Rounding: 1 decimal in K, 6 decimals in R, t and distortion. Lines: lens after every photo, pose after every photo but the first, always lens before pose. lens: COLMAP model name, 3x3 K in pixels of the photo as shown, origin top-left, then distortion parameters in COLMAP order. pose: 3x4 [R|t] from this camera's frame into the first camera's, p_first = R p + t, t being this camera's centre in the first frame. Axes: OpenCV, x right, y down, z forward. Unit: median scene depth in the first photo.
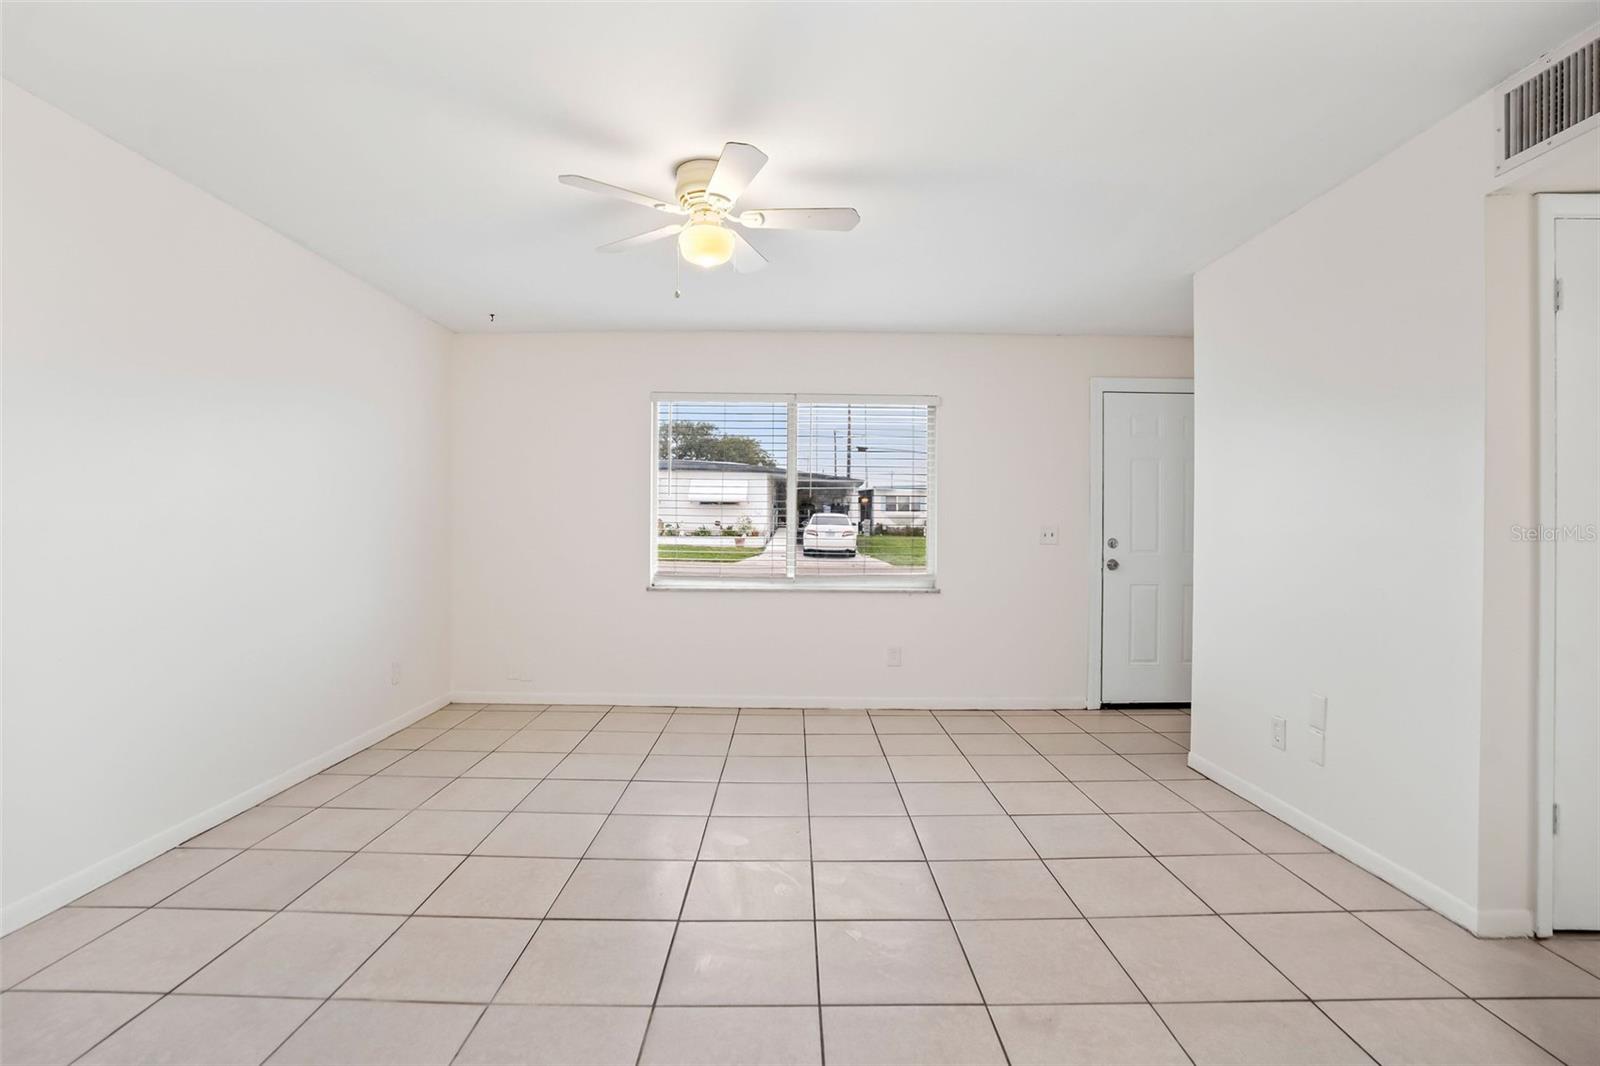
lens RADIAL K [[736.0, 0, 800.0], [0, 736.0, 533.0], [0, 0, 1]] dist [0.002837, 0.000270]
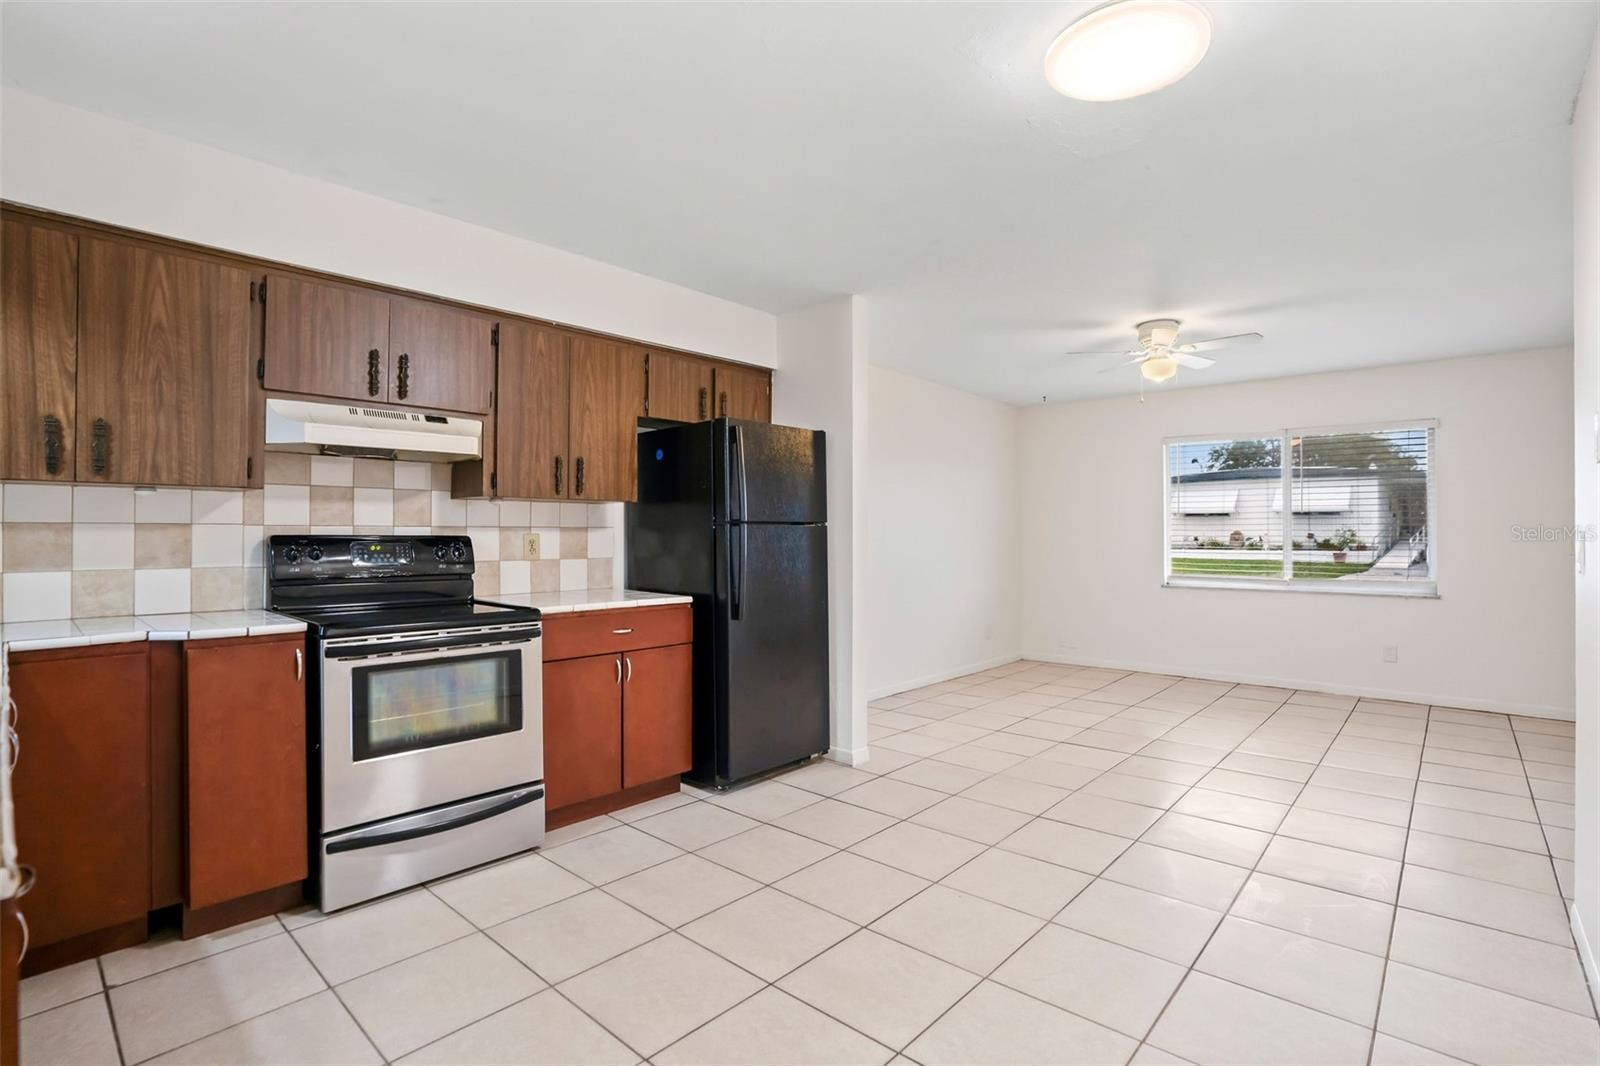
lens RADIAL K [[736.0, 0, 800.0], [0, 736.0, 533.0], [0, 0, 1]] dist [0.002837, 0.000270]
pose [[0.726934, -0.007499, -0.686667, 0.058634], [-0.005255, 0.999850, -0.016483, 0.001682], [0.686687, 0.015591, 0.726786, -0.103496]]
